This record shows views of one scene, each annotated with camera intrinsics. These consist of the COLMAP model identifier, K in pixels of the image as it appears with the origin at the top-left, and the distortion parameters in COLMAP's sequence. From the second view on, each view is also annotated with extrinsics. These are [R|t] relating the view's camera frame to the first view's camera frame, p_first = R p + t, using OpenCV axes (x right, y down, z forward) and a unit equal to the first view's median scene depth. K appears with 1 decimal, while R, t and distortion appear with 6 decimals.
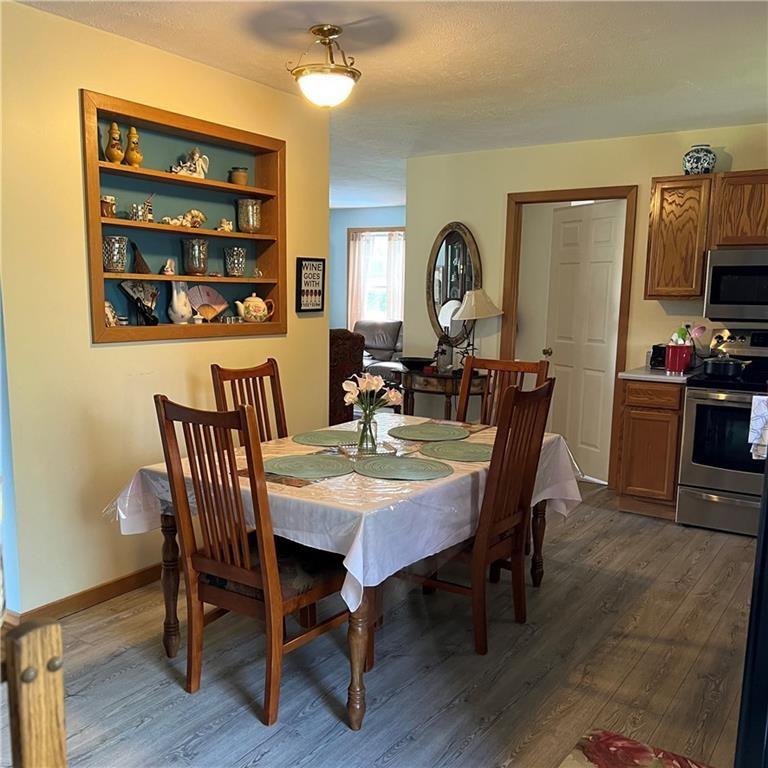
lens RADIAL K [[793.8, 0, 387.4], [0, 793.8, 386.7], [0, 0, 1]] dist [0.042875, 0.000000]
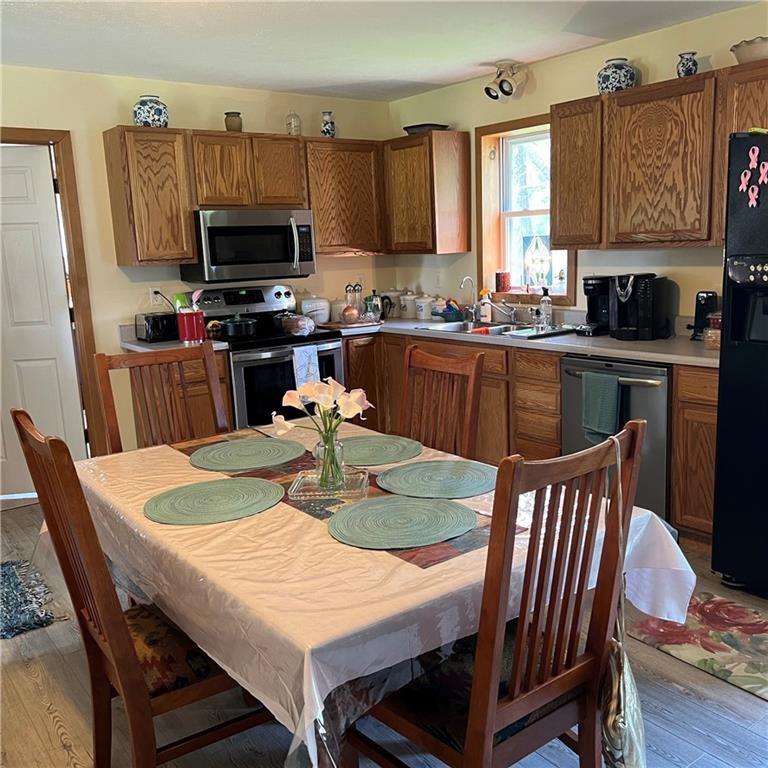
lens RADIAL K [[793.8, 0, 387.1], [0, 793.8, 384.5], [0, 0, 1]] dist [0.042875, 0.000000]
pose [[0.347946, -0.194968, 0.917017, -0.429399], [0.158032, 0.976337, 0.147618, -0.070045], [-0.924099, 0.093555, 0.370524, 0.444053]]
